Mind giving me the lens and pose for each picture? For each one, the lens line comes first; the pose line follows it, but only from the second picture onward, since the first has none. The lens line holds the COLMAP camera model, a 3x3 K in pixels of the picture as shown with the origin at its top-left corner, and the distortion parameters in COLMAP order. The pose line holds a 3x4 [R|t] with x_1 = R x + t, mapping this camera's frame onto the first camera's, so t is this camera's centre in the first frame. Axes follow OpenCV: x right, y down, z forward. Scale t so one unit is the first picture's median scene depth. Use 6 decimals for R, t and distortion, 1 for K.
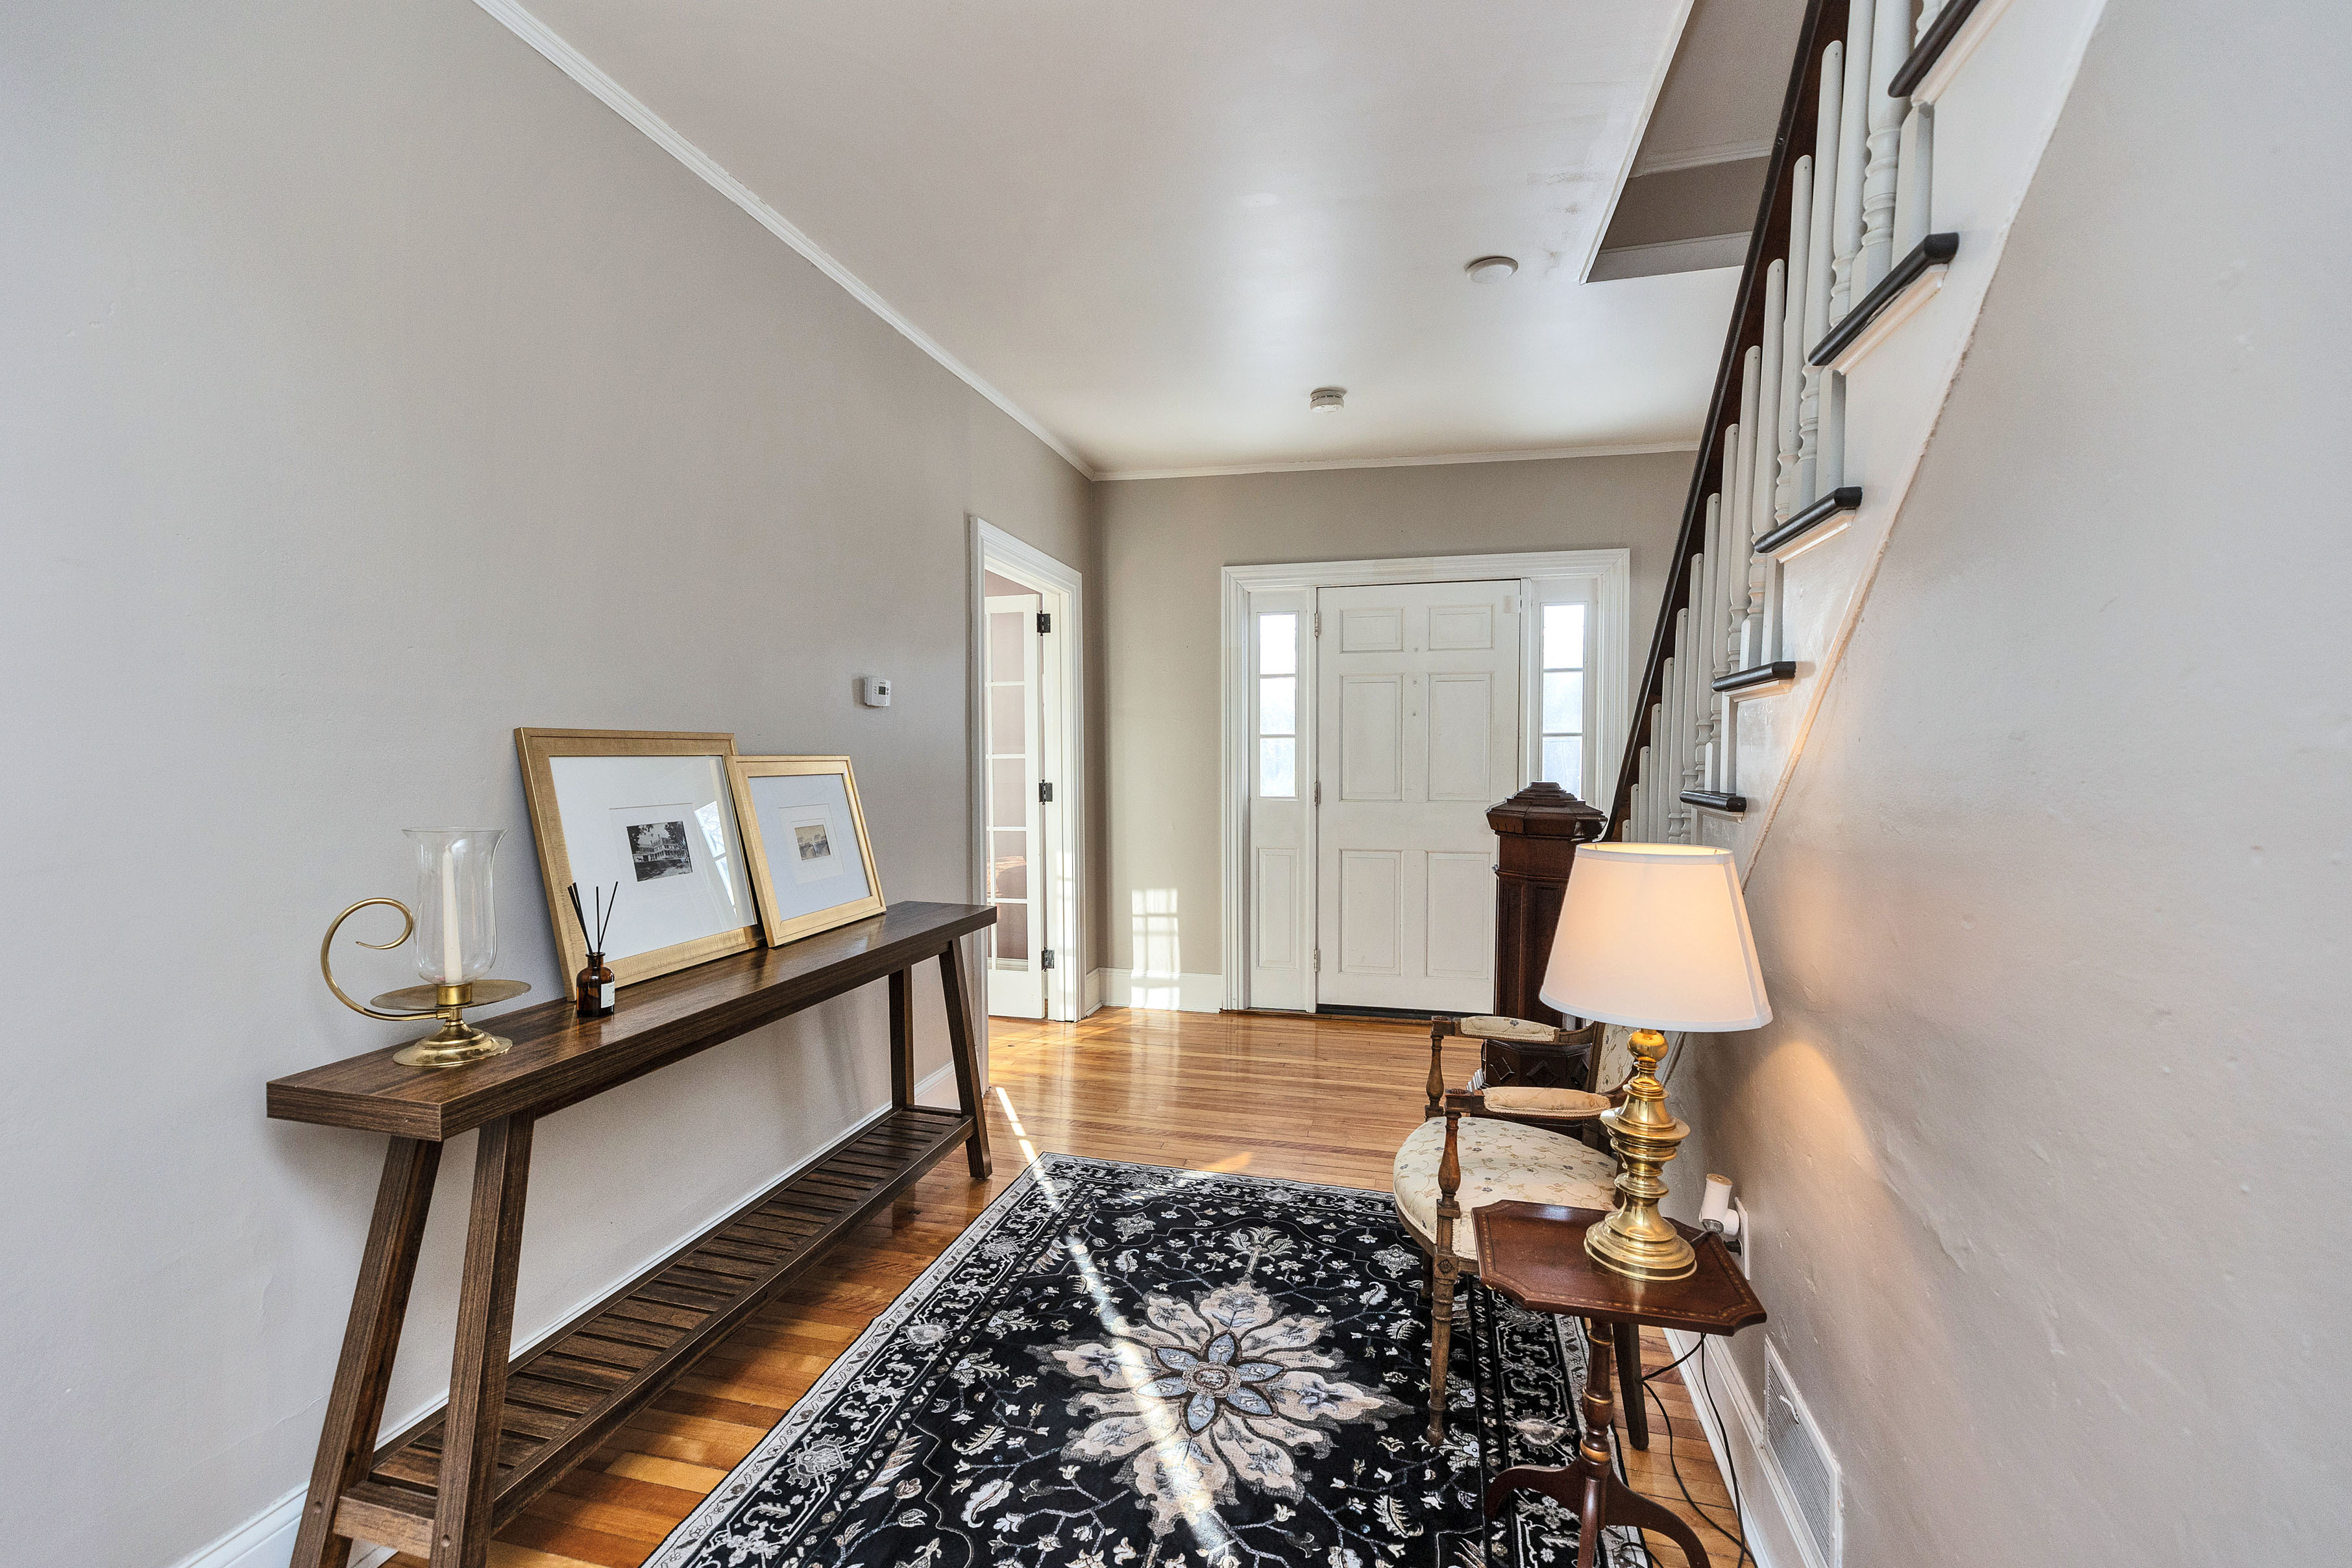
lens RADIAL K [[1044.0, 0, 1179.3], [0, 1044.0, 777.4], [0, 0, 1]] dist [0.002210, 0.000046]
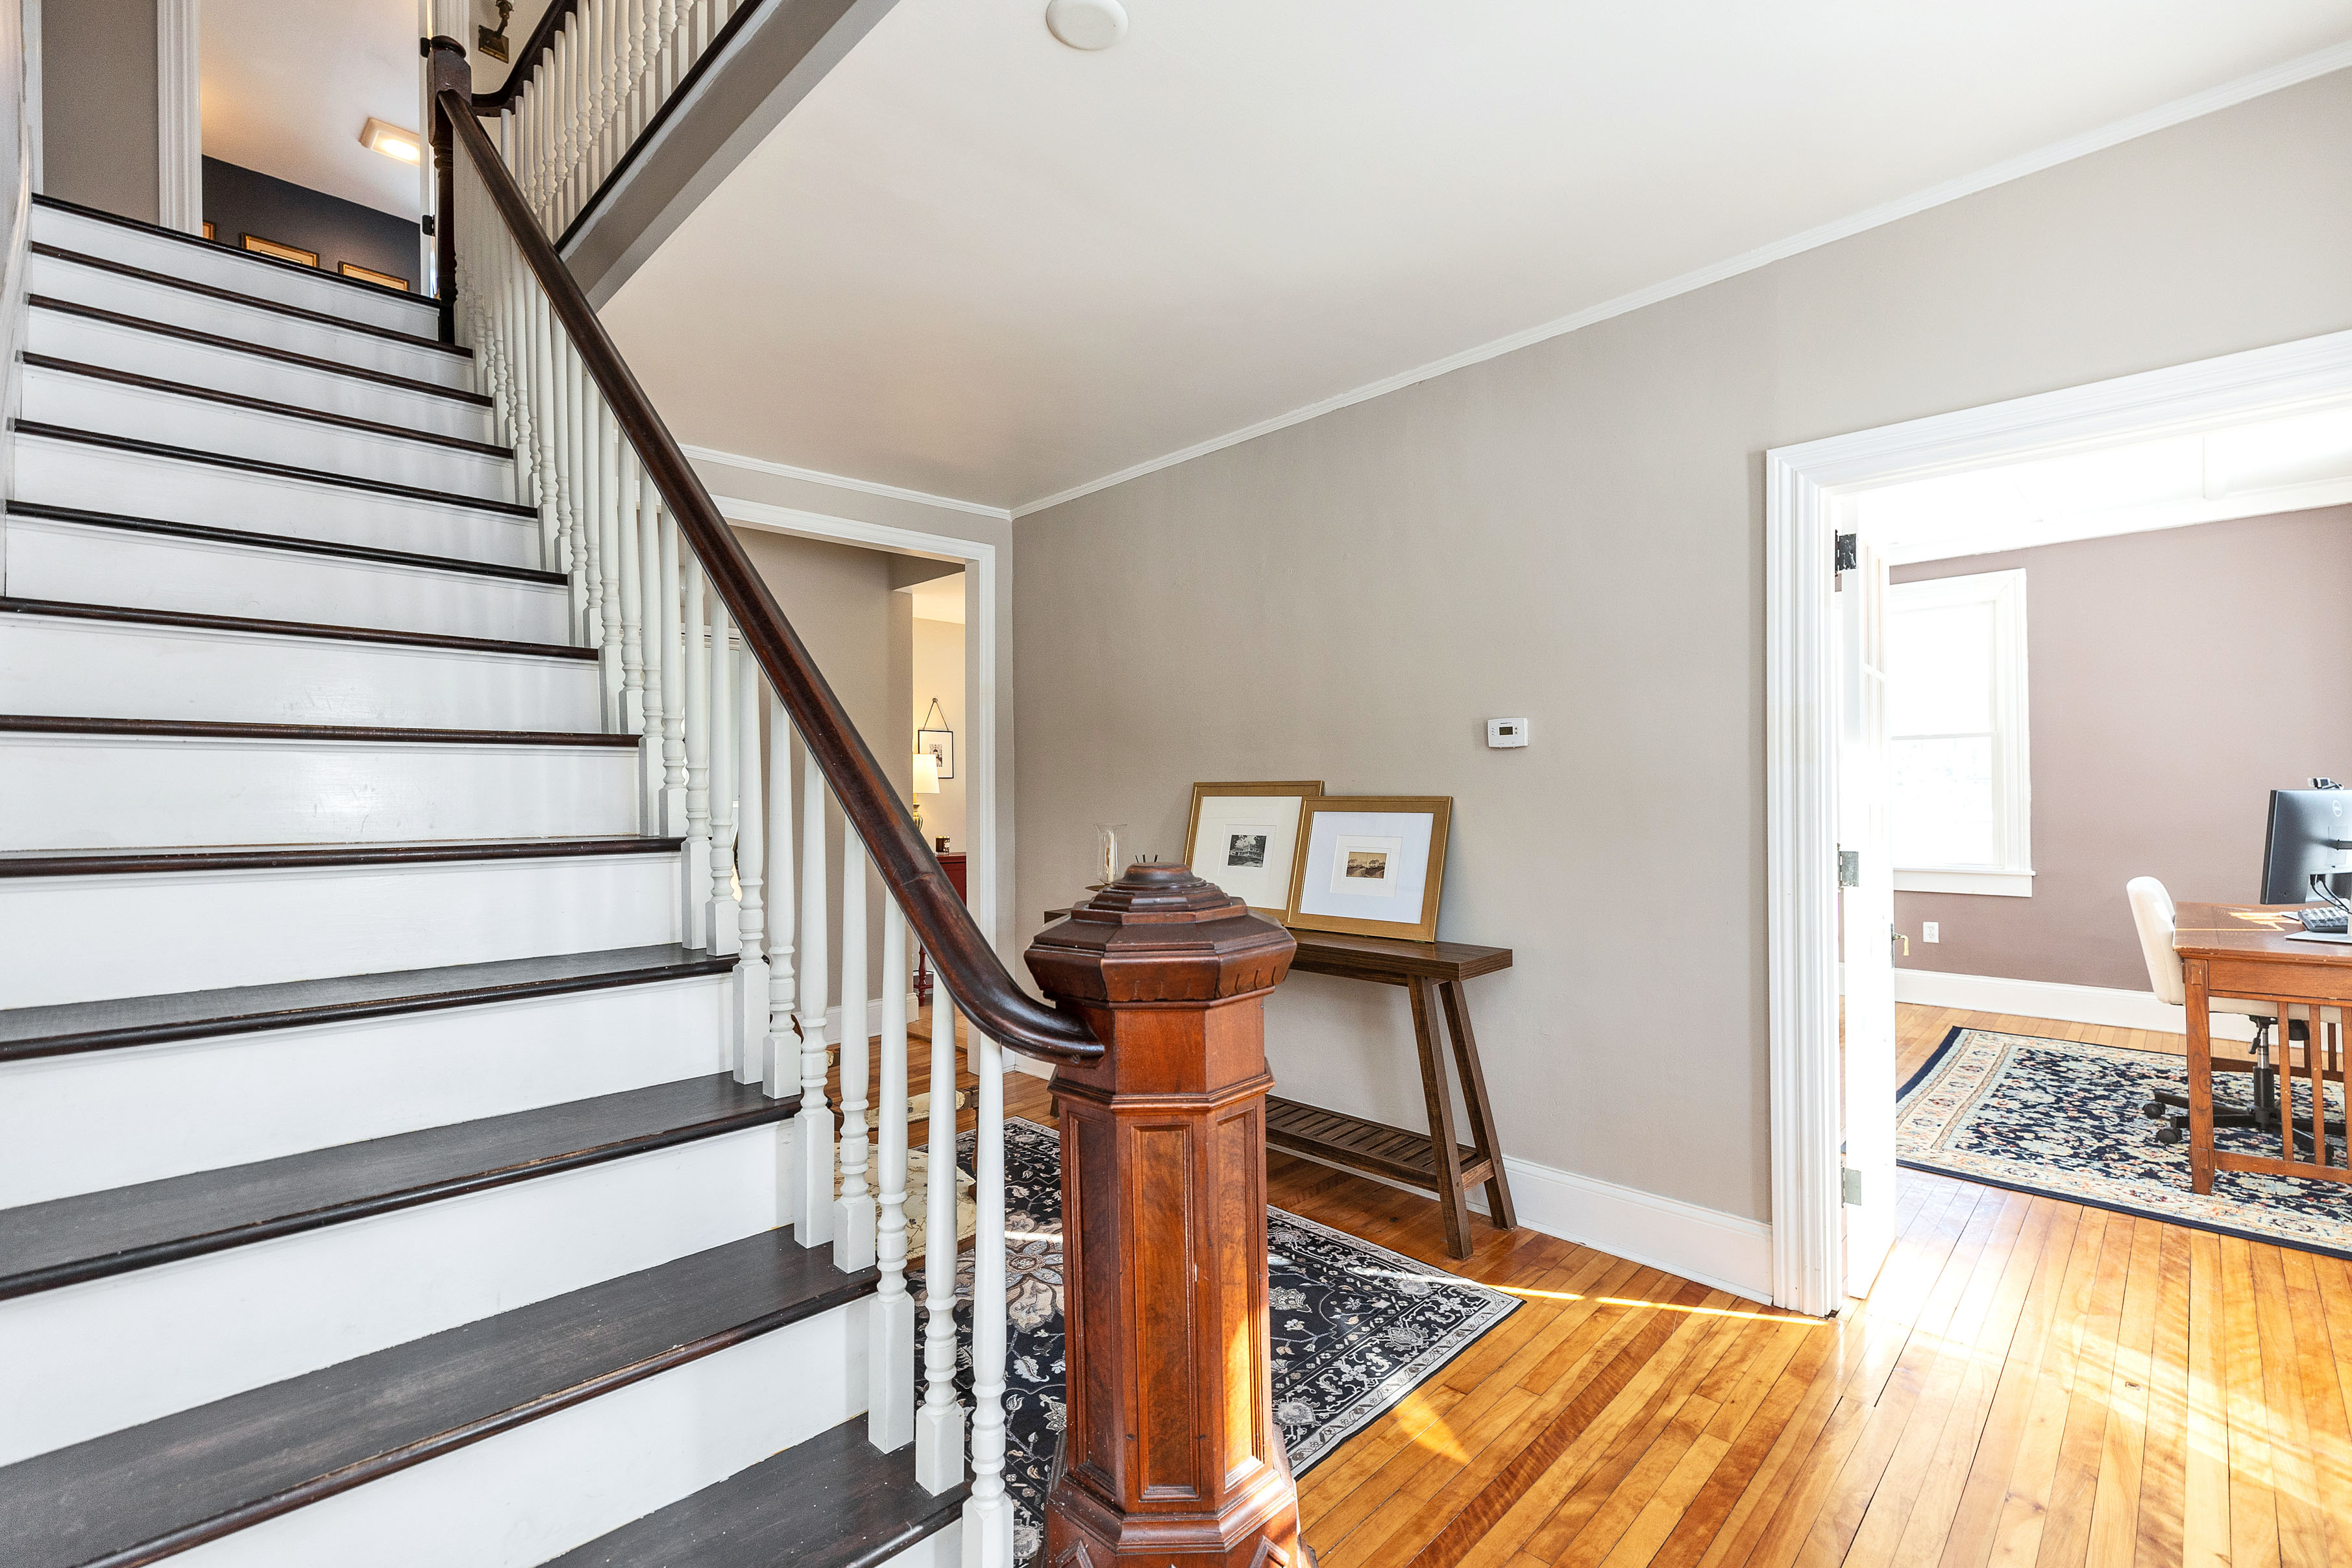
lens RADIAL K [[1044.0, 0, 1179.3], [0, 1044.0, 777.4], [0, 0, 1]] dist [0.002210, 0.000046]
pose [[-0.512414, 0.005876, -0.858718, 0.695784], [-0.005168, 0.999937, 0.009926, -0.045518], [0.858723, 0.009524, -0.512352, 1.195437]]
